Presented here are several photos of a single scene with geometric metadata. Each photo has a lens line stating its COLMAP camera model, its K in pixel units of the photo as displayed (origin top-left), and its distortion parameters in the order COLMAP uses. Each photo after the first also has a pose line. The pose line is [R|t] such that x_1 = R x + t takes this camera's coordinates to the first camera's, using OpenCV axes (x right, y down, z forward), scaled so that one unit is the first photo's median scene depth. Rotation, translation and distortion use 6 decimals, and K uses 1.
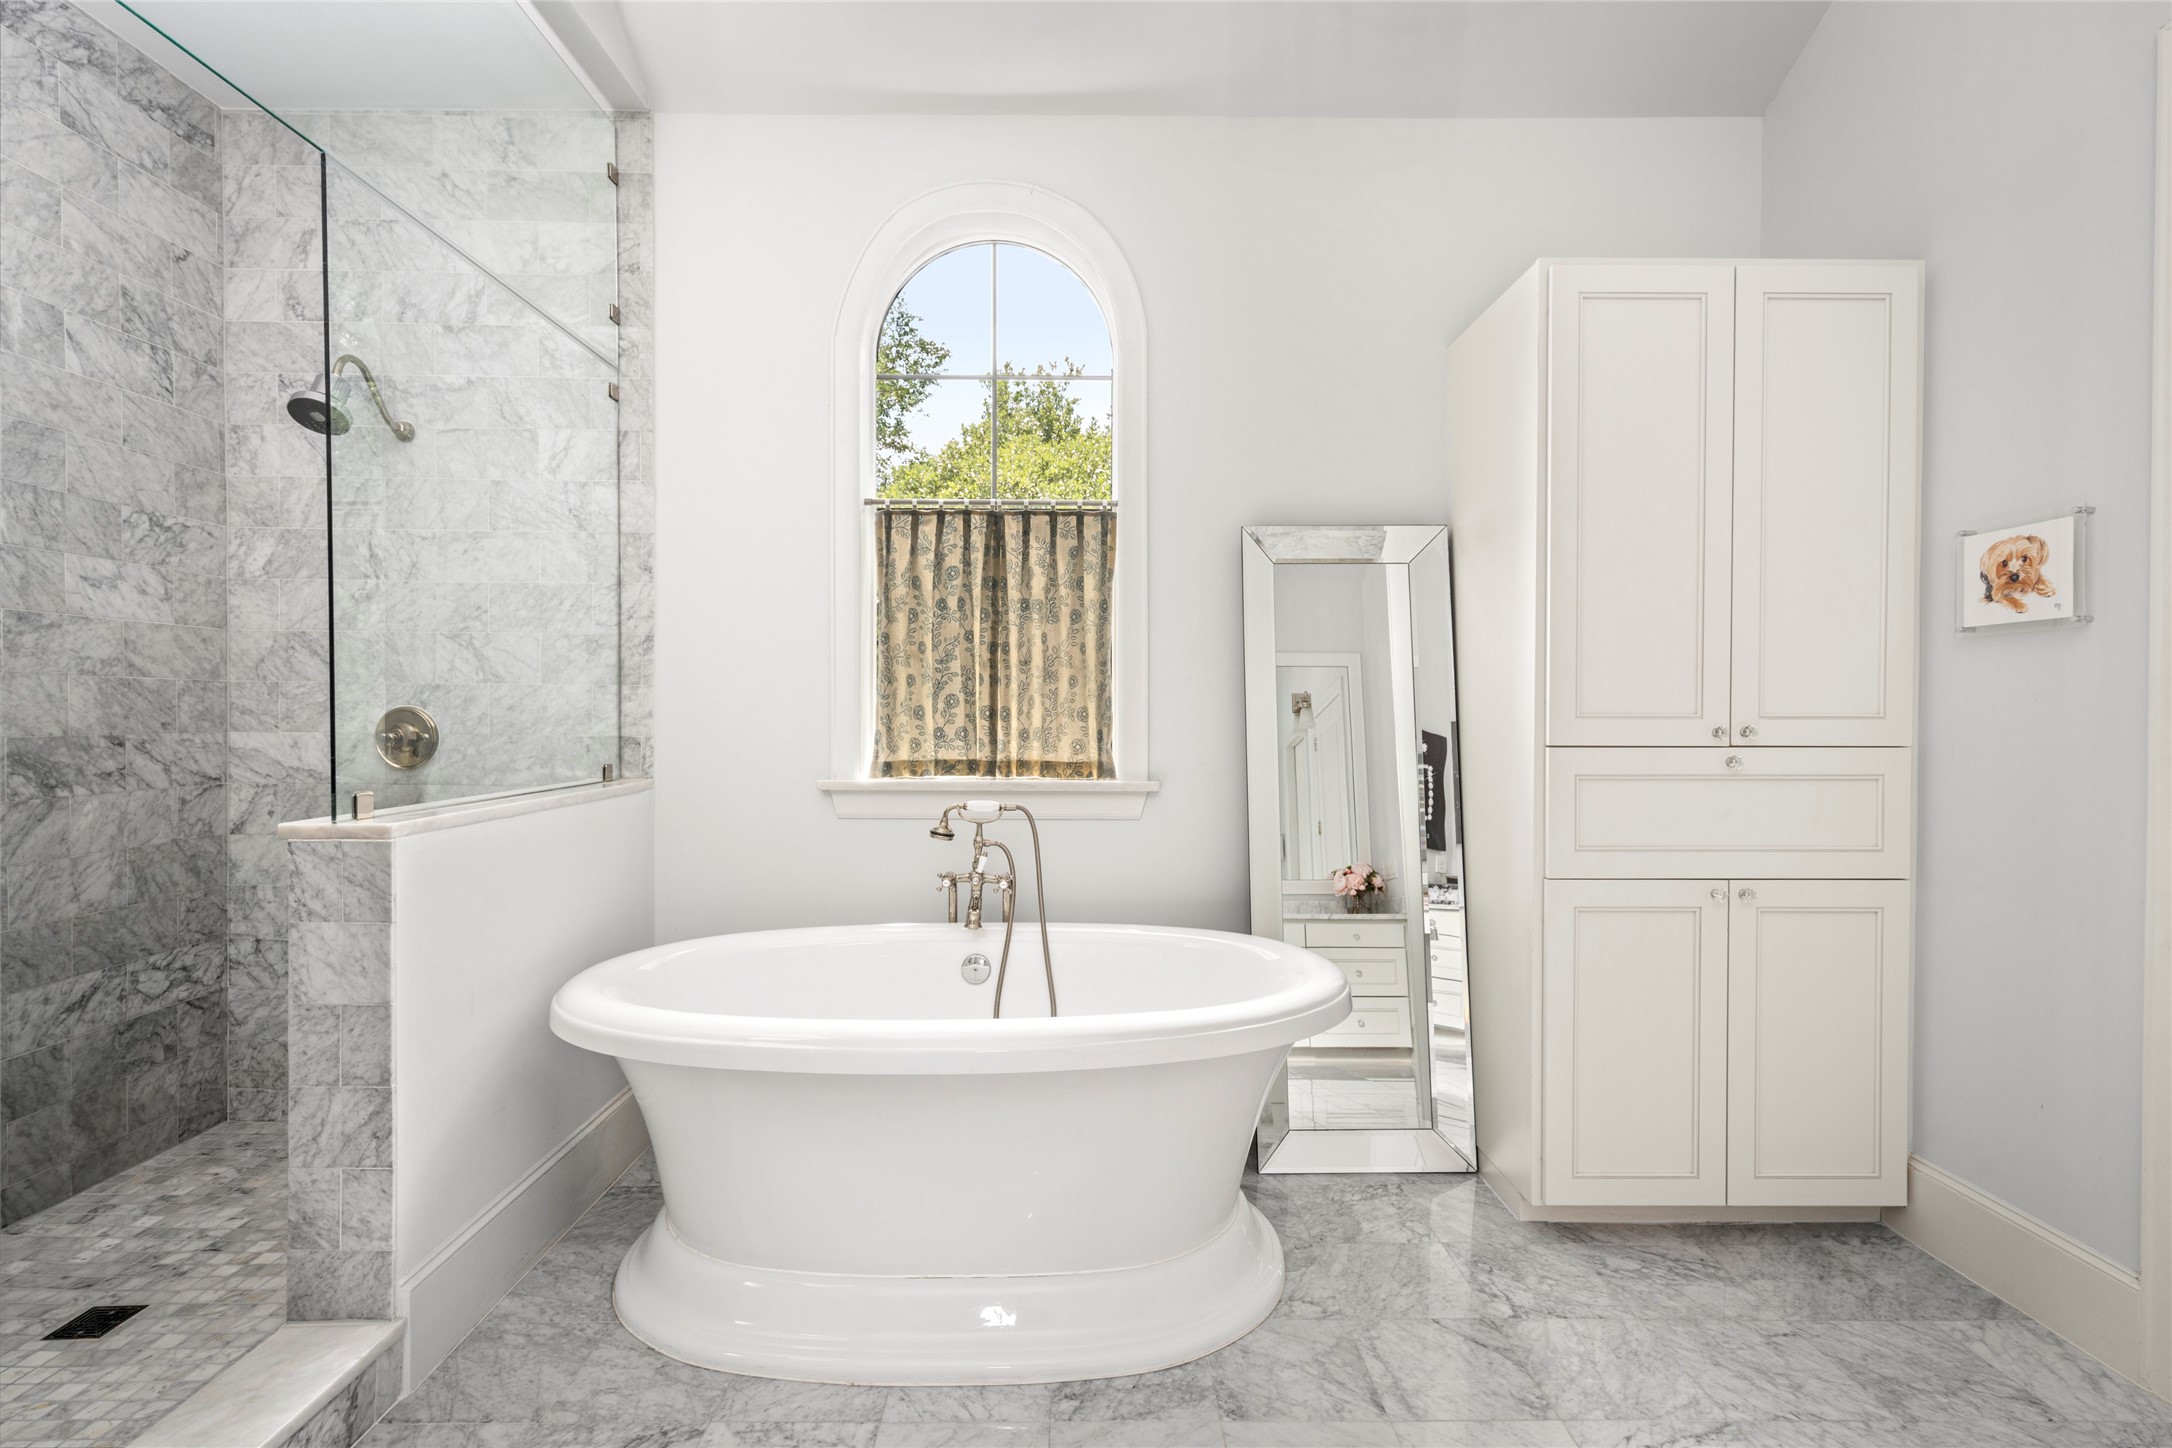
lens RADIAL K [[1027.2, 0, 1086.0], [0, 1027.2, 724.0], [0, 0, 1]] dist [-0.000577, 0.000199]
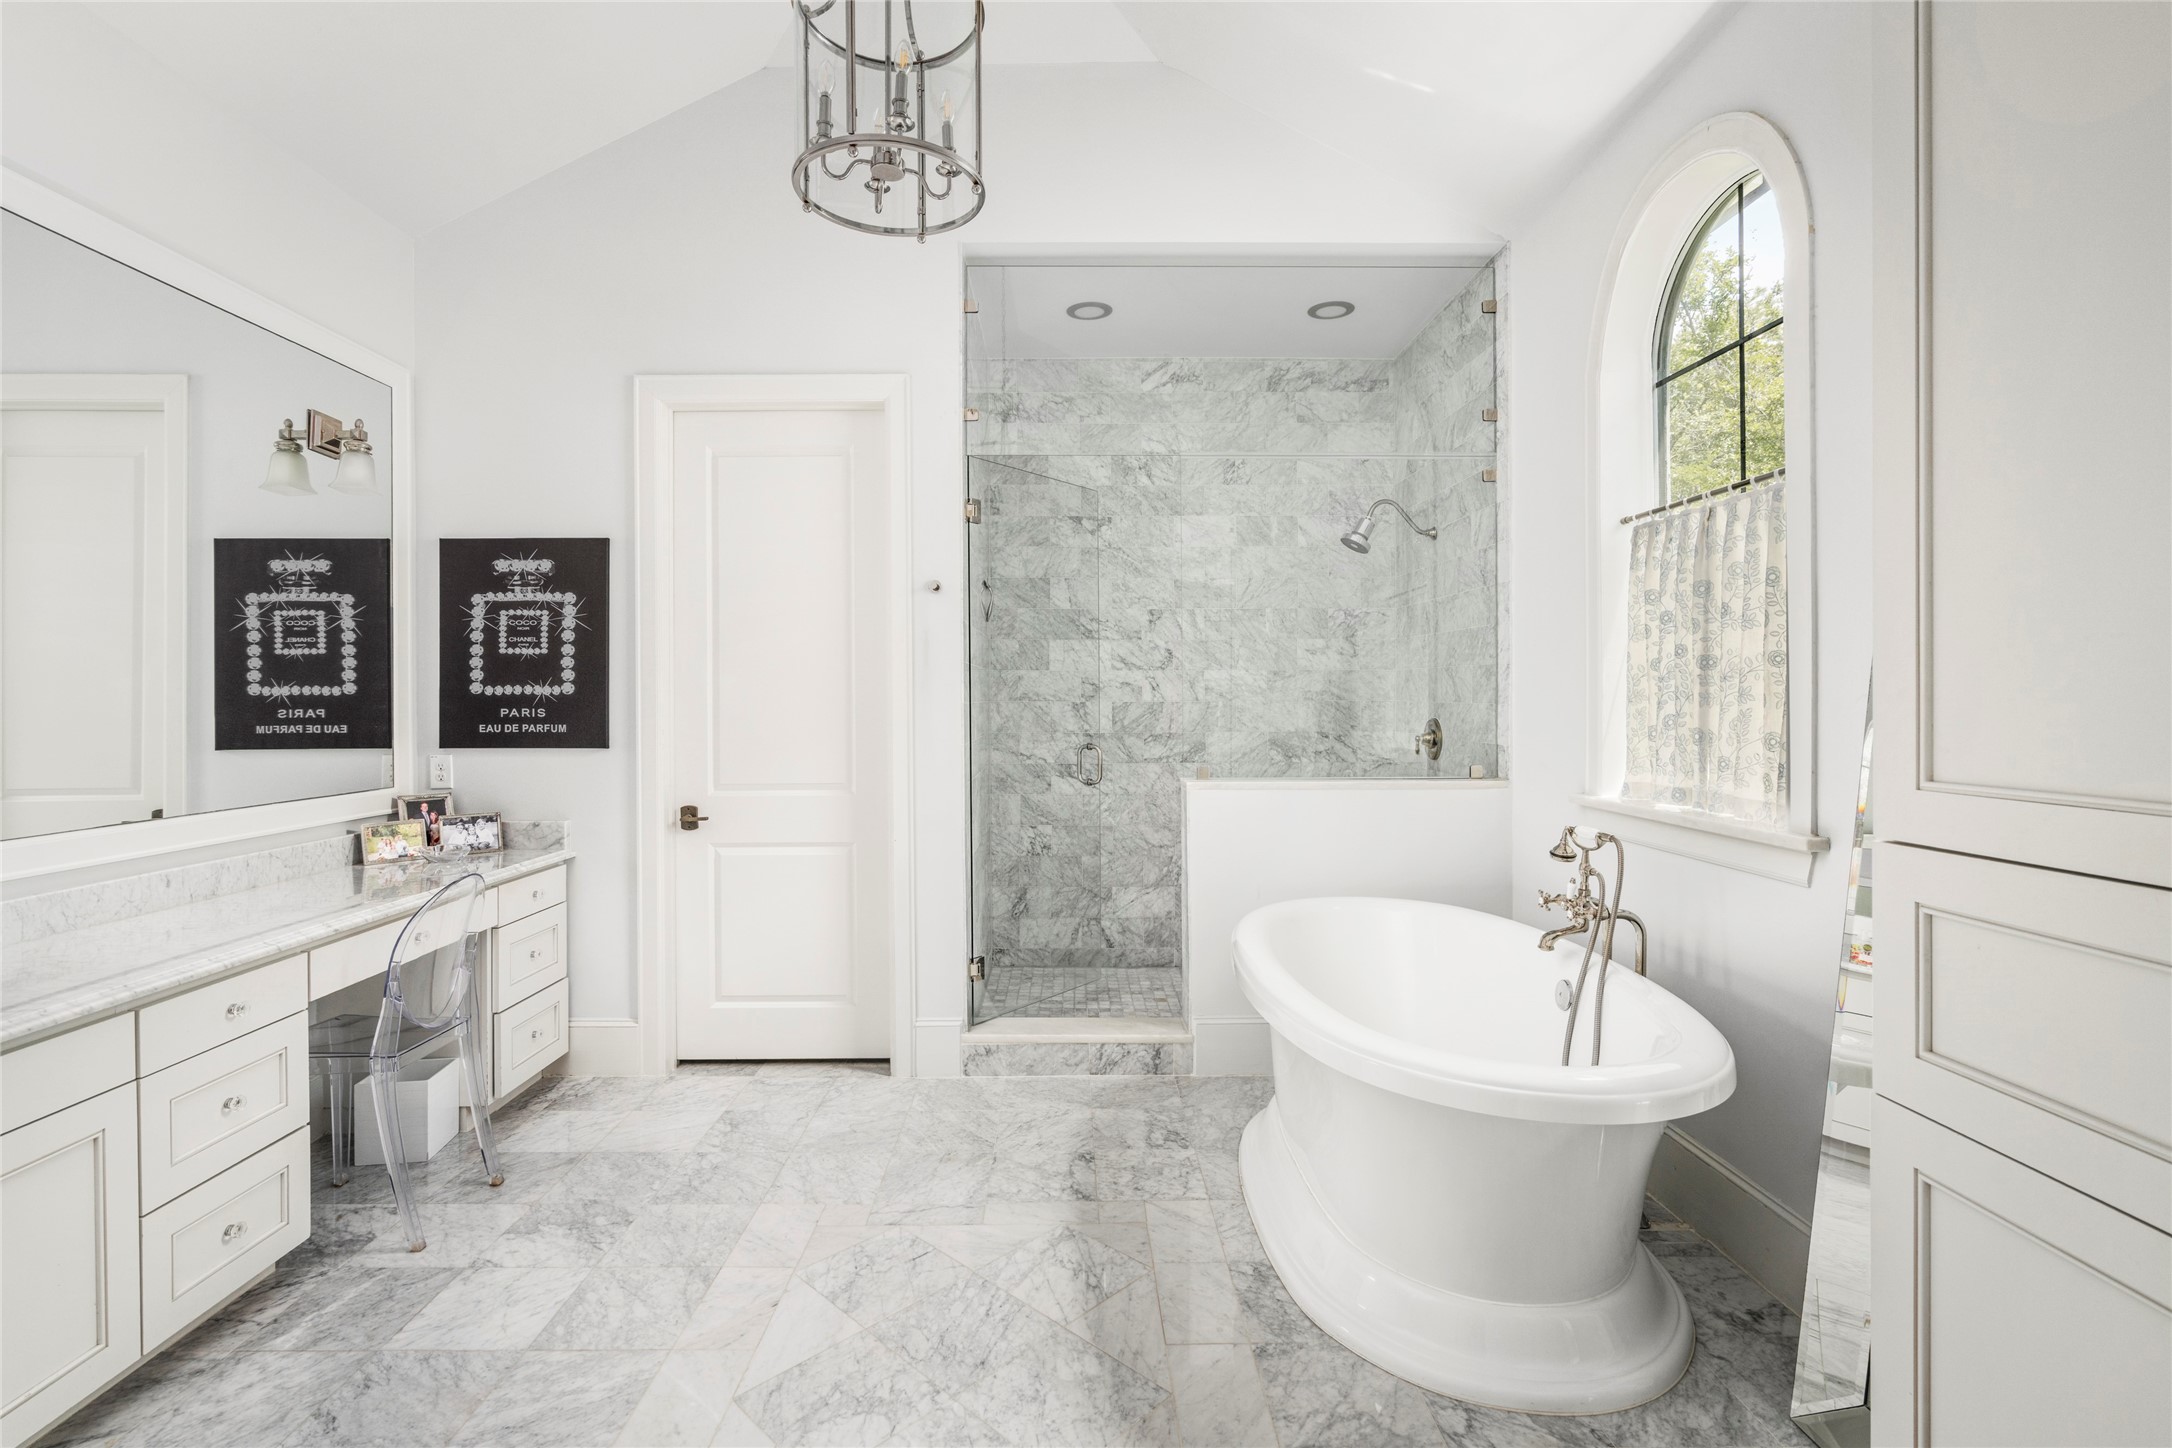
lens RADIAL K [[1006.7, 0, 1079.4], [0, 1006.7, 699.0], [0, 0, 1]] dist [0.000428, 0.000741]
pose [[0.005593, -0.000700, -0.999984, 0.913725], [-0.012355, 0.999923, -0.000769, -0.043098], [0.999908, 0.012359, 0.005584, 0.556120]]
